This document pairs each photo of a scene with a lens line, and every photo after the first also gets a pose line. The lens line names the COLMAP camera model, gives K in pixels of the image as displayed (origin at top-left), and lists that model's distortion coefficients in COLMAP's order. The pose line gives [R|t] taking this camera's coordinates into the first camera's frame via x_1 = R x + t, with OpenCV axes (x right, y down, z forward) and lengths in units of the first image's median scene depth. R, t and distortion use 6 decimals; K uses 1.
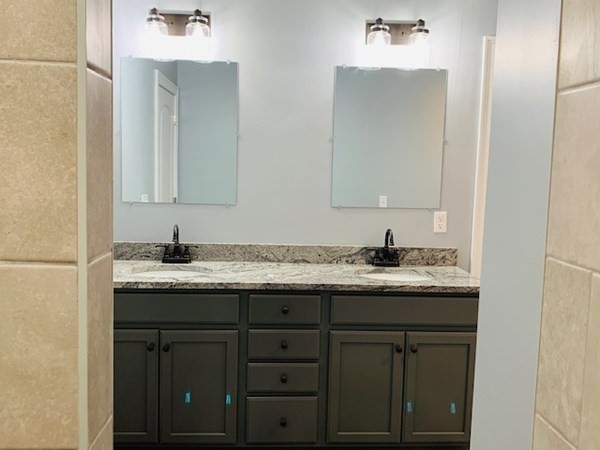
lens RADIAL K [[576.1, 0, 301.9], [0, 576.1, 225.7], [0, 0, 1]] dist [0.017407, 0.000000]
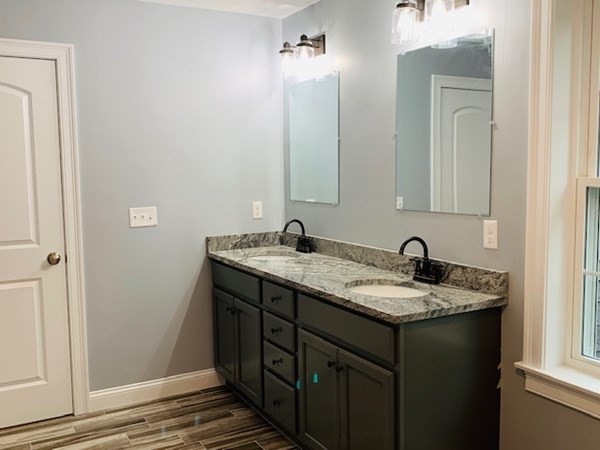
lens RADIAL K [[576.1, 0, 300.0], [0, 576.1, 221.2], [0, 0, 1]] dist [0.017407, 0.000000]
pose [[0.441115, 0.048520, -0.896138, 0.798802], [-0.077724, 0.996851, 0.015714, -0.016165], [0.894079, 0.062720, 0.443497, 0.463066]]
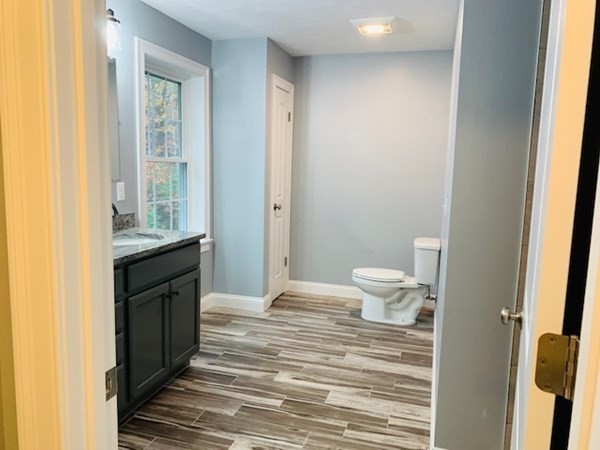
lens RADIAL K [[451.3, 0, 302.8], [0, 451.3, 225.0], [0, 0, 1]] dist [0.046858, -0.049705]
pose [[0.326490, -0.144474, 0.934094, -0.516068], [0.072402, 0.989168, 0.127686, -0.030849], [-0.942424, 0.025942, 0.333414, 0.350541]]
